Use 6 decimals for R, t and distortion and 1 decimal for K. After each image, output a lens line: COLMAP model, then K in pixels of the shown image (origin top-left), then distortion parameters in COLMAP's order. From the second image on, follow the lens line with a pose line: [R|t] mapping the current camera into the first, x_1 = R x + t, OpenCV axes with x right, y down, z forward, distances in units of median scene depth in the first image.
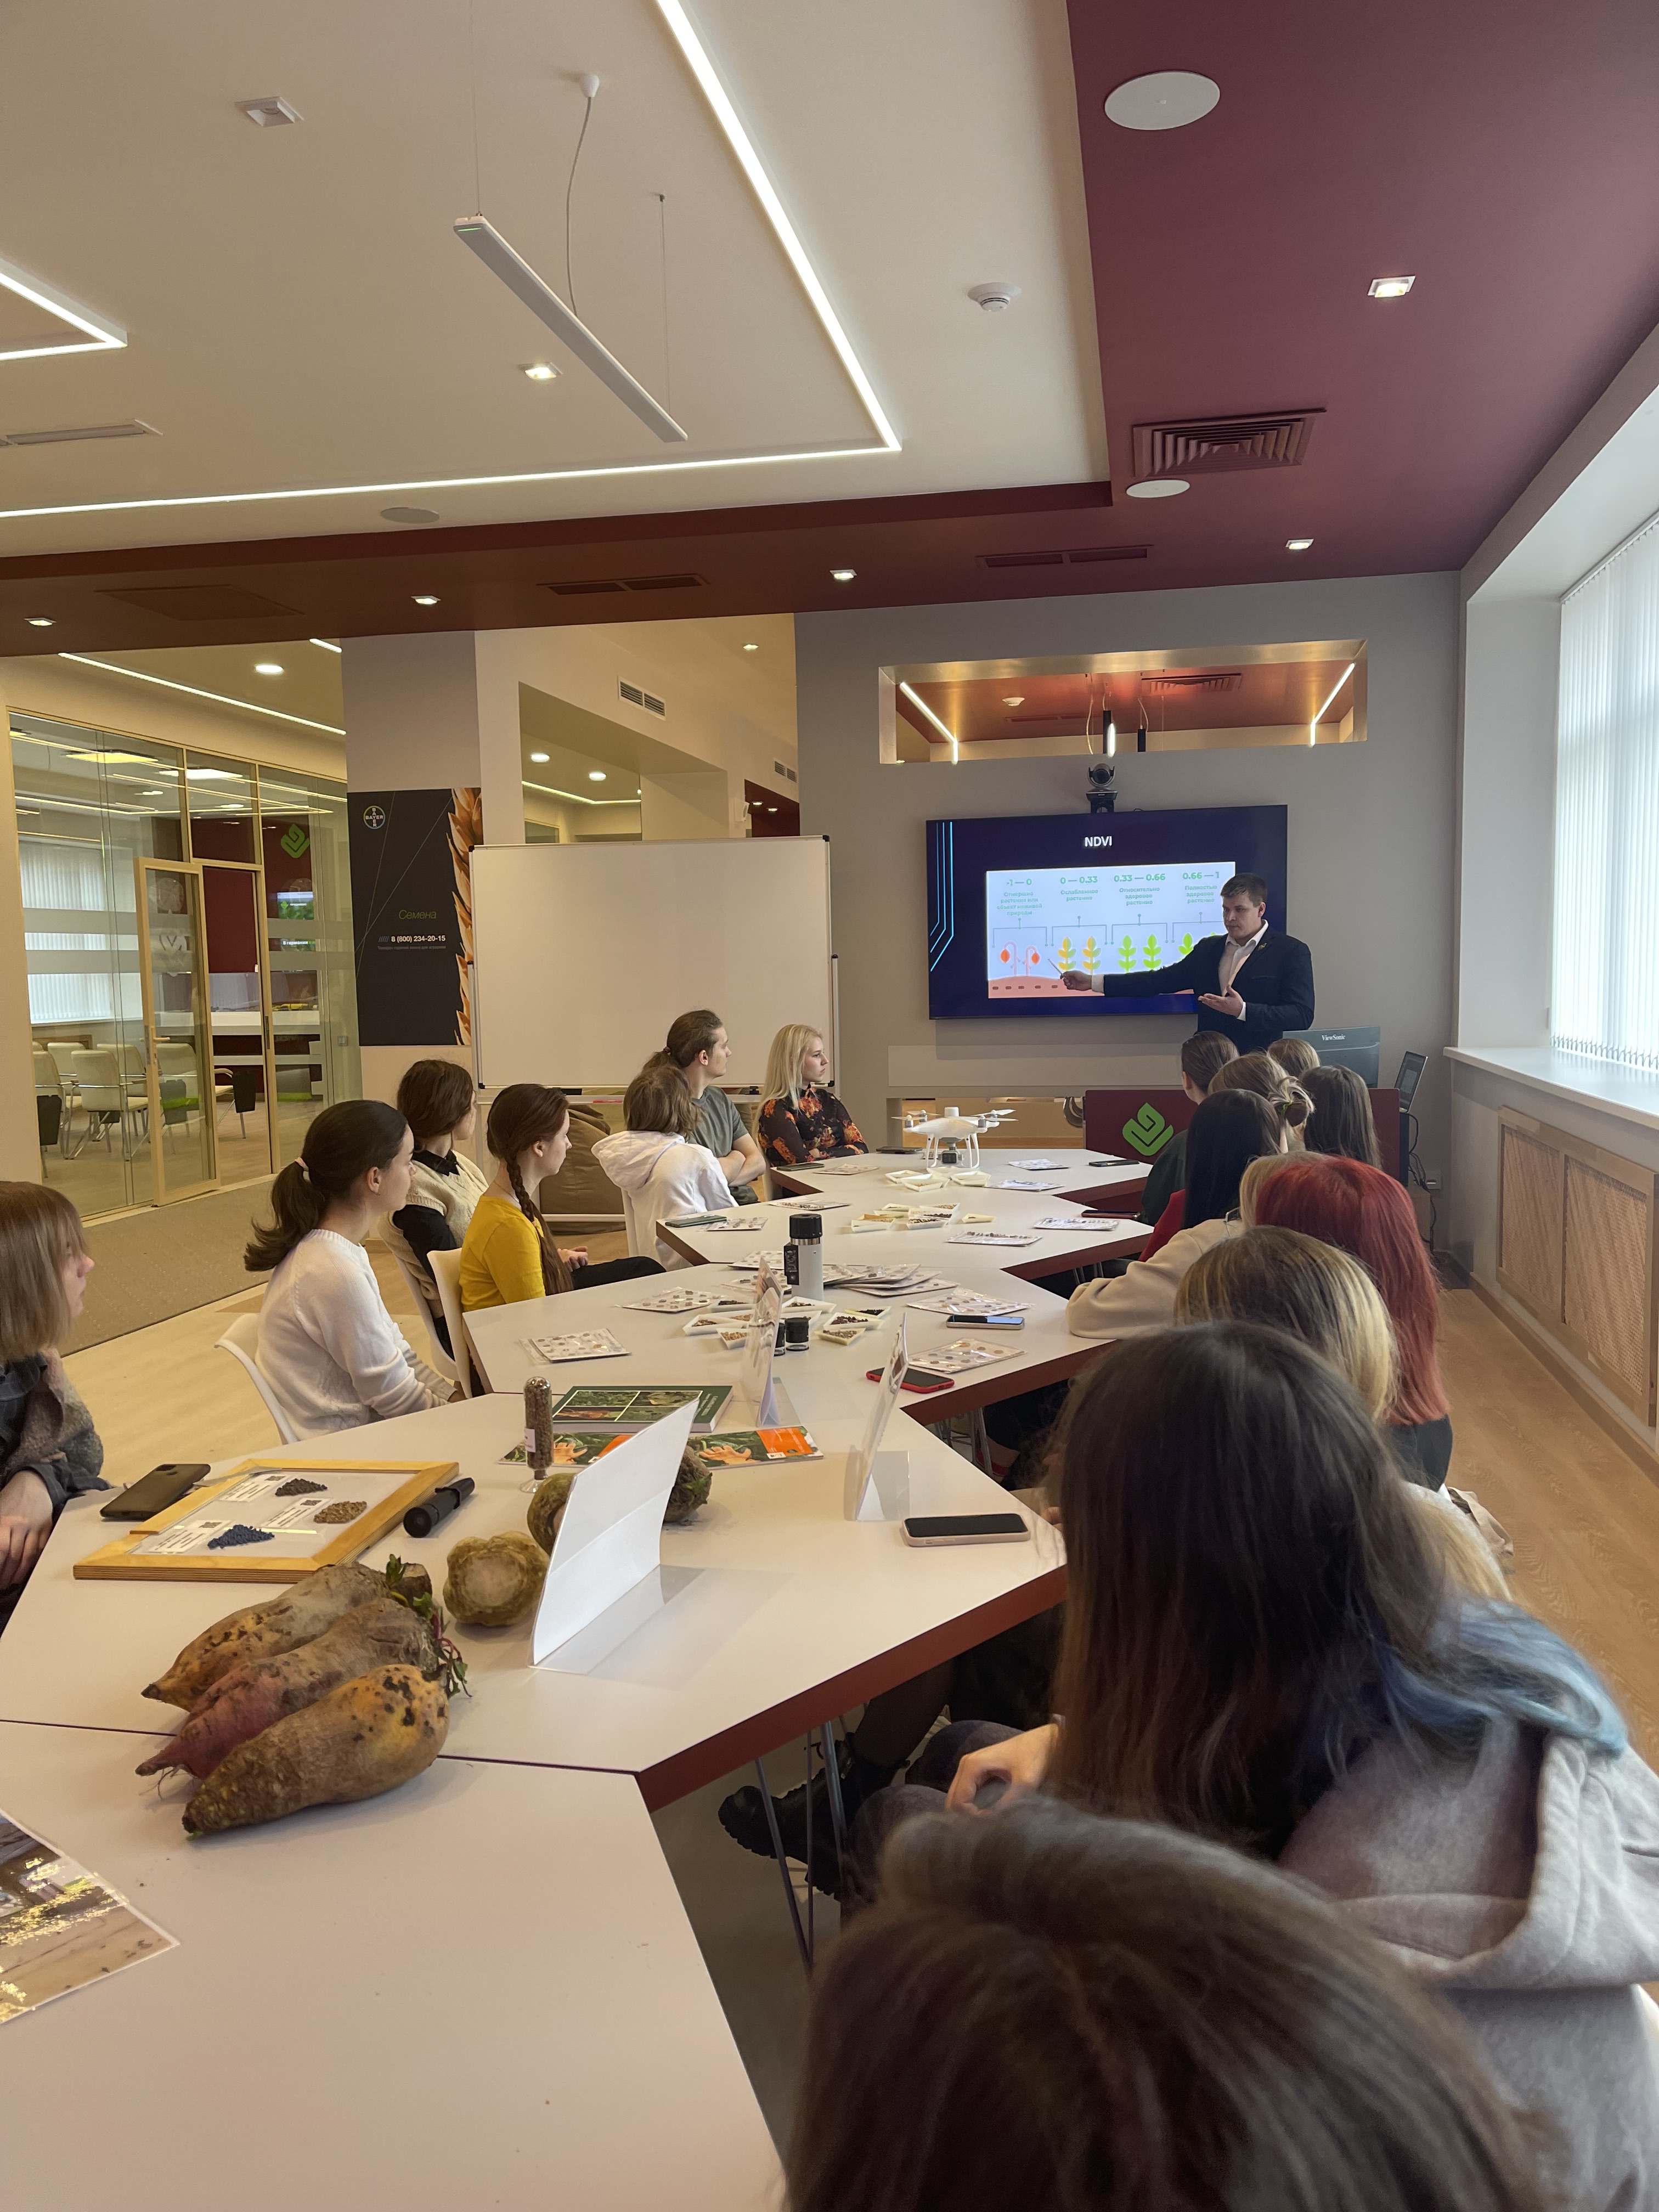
lens RADIAL K [[1645.4, 0, 829.7], [0, 1645.4, 1108.4], [0, 0, 1]] dist [0.058431, -0.060262]
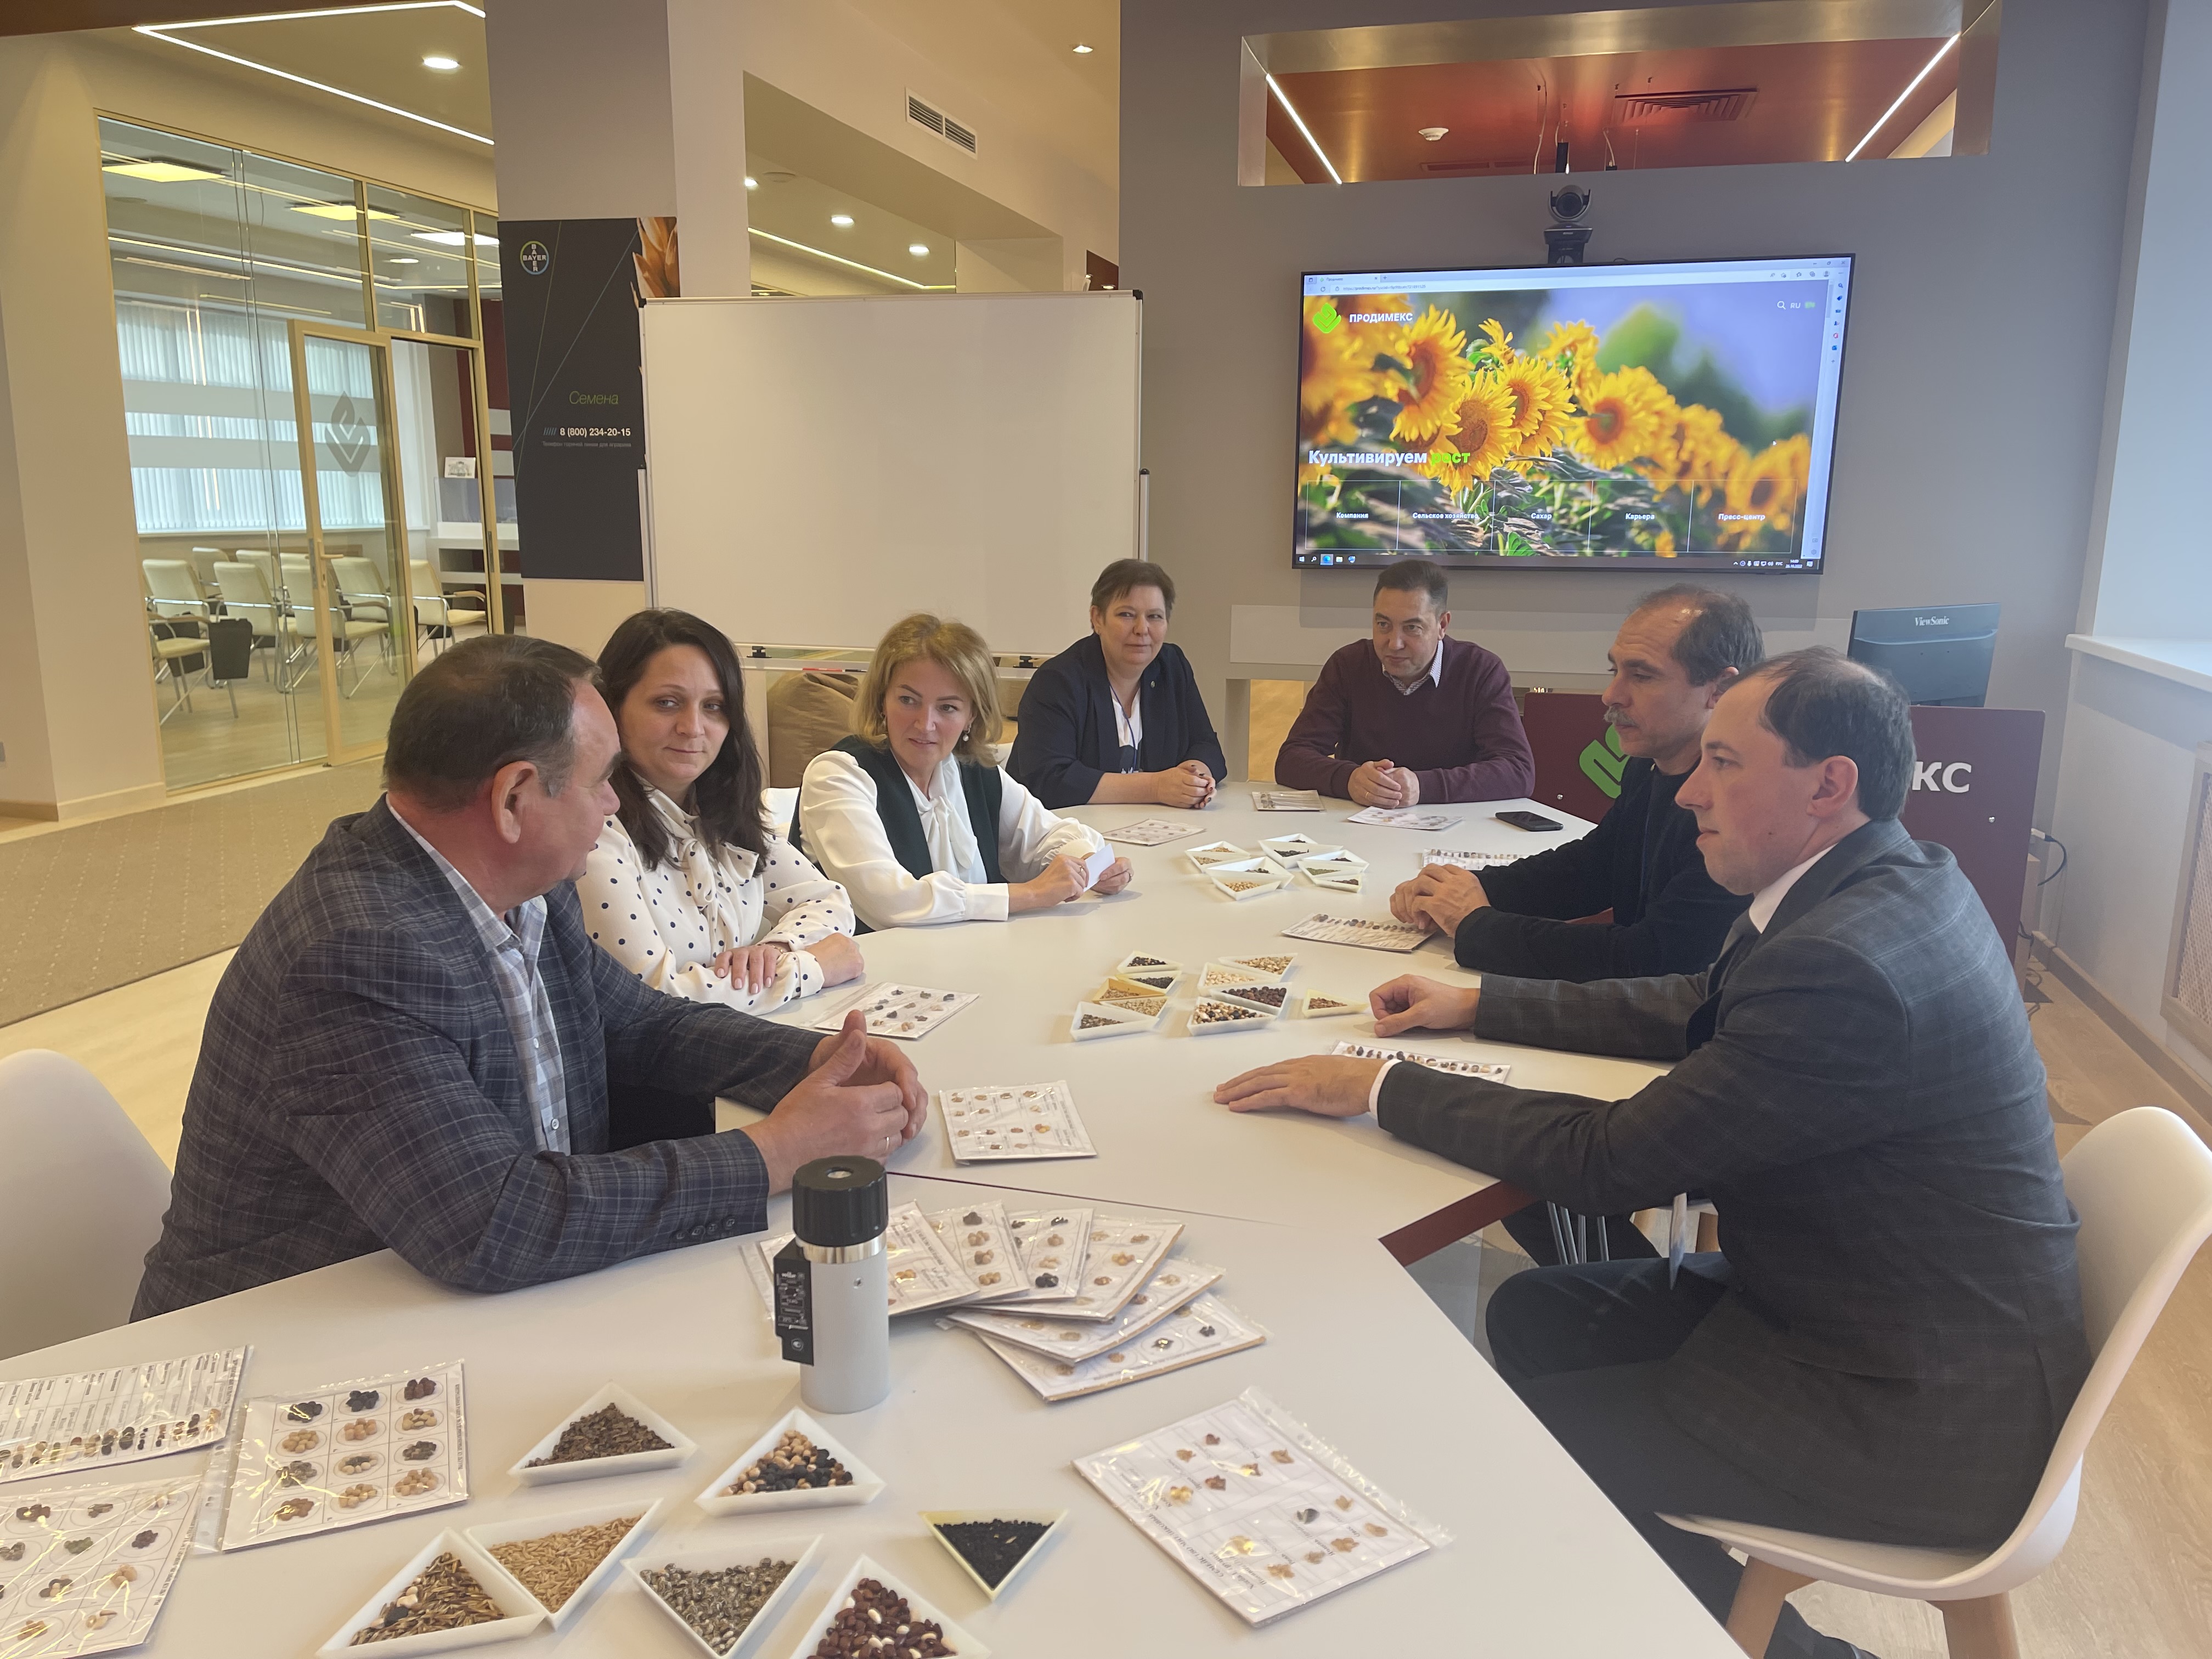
lens RADIAL K [[1645.4, 0, 1112.8], [0, 1645.4, 821.7], [0, 0, 1]] dist [0.058431, -0.060262]
pose [[0.997739, 0.039565, -0.054333, 0.025017], [-0.033287, 0.993156, 0.111953, -0.021564], [0.058390, -0.109891, 0.992227, 0.269005]]
